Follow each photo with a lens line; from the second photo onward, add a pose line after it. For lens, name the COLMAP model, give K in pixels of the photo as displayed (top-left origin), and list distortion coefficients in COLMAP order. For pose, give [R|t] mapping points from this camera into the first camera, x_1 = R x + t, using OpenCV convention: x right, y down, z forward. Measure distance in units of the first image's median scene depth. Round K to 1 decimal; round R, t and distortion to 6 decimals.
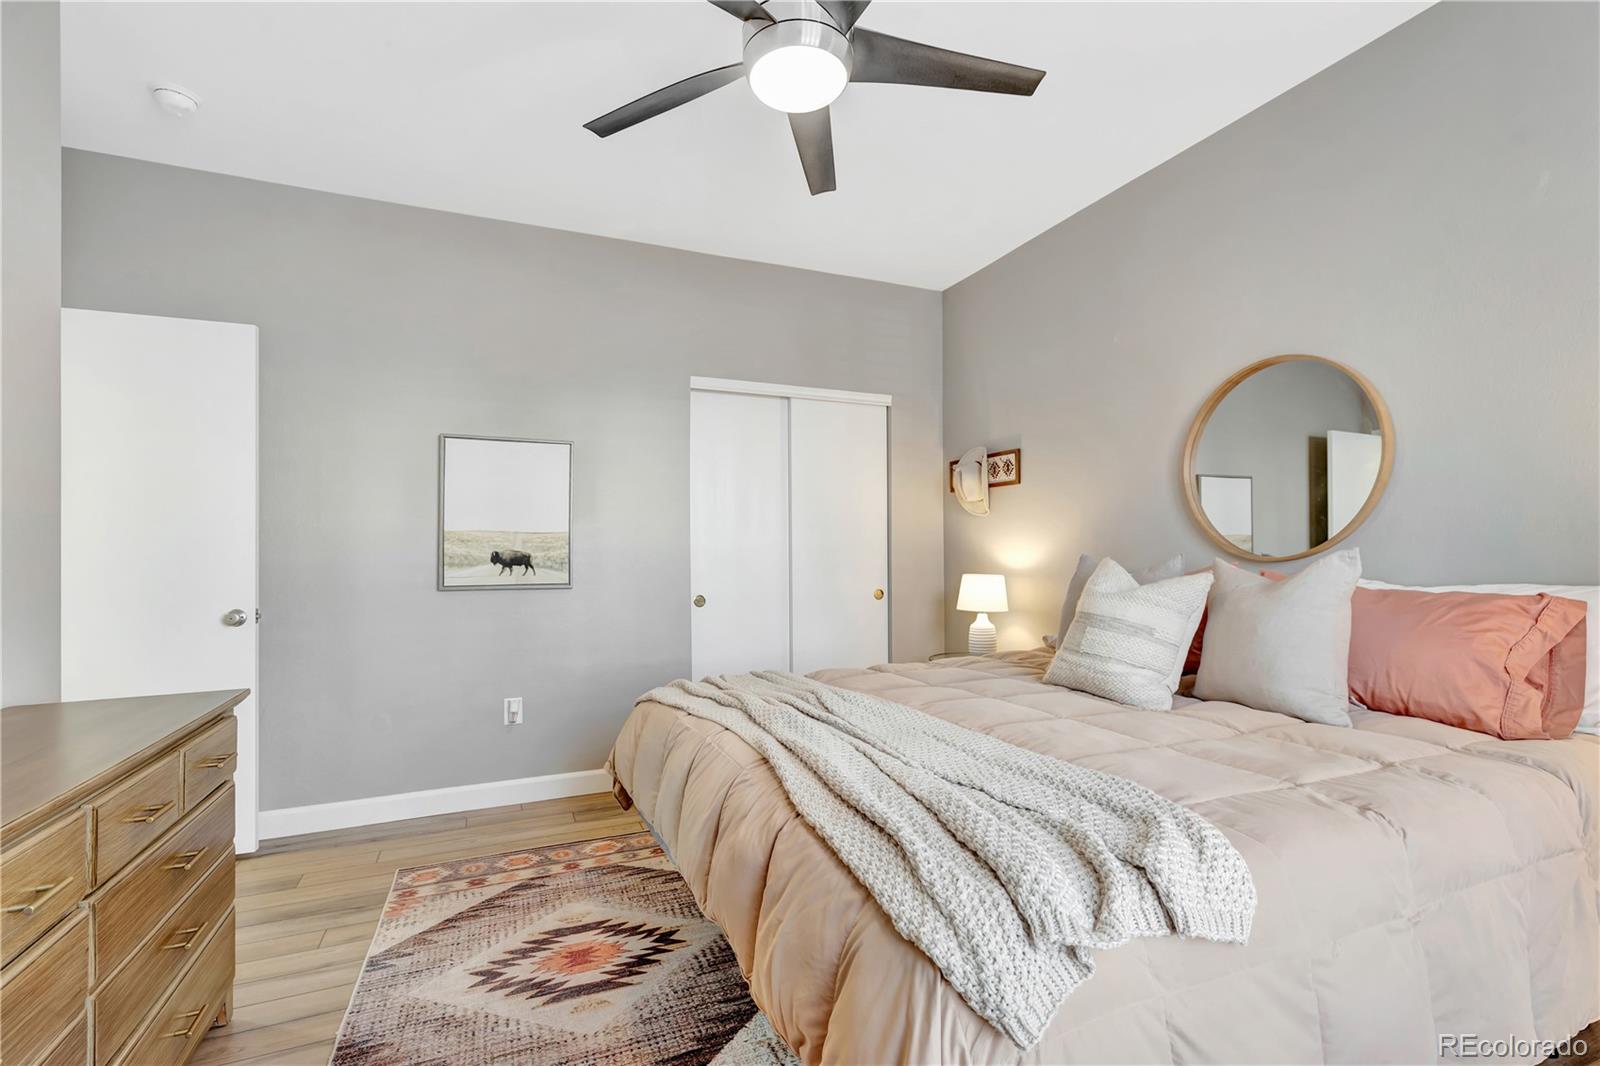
lens RADIAL K [[725.6, 0, 802.7], [0, 725.6, 545.5], [0, 0, 1]] dist [0.000363, 0.000079]
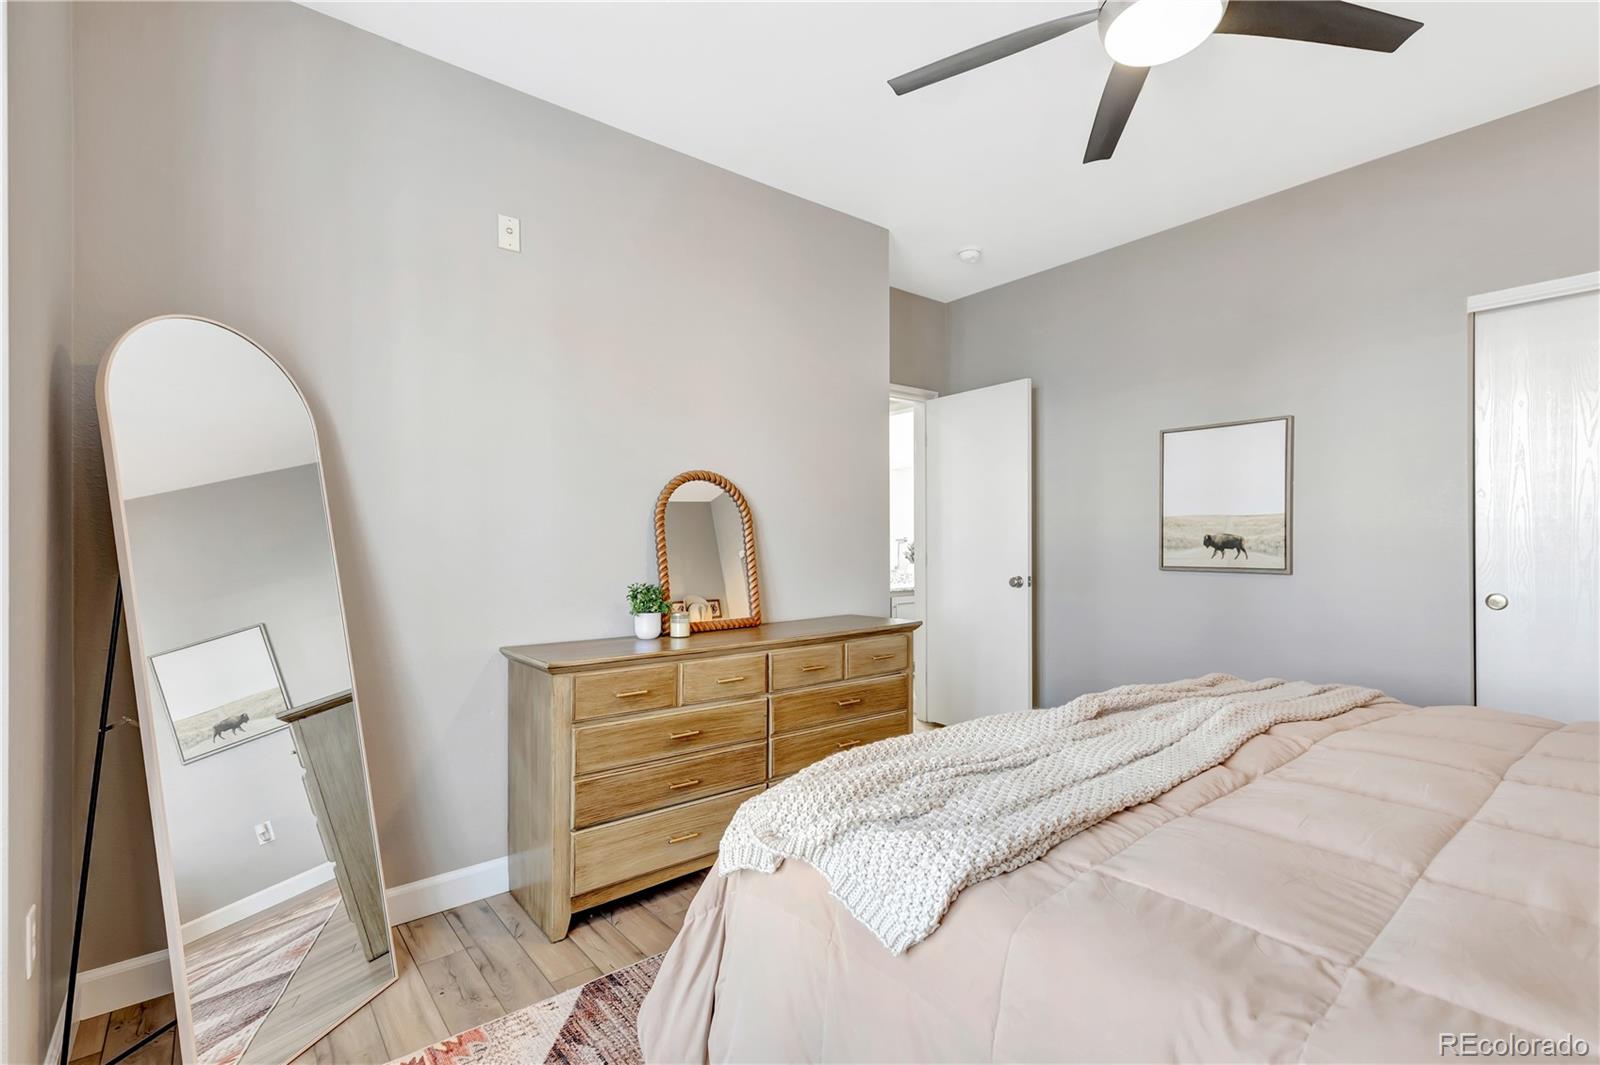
lens RADIAL K [[725.6, 0, 802.7], [0, 725.6, 535.9], [0, 0, 1]] dist [0.000363, 0.000079]
pose [[0.263570, -0.001940, -0.964638, 0.435010], [0.021184, 0.999768, 0.003777, -0.006746], [0.964408, -0.021431, 0.263550, 0.161873]]
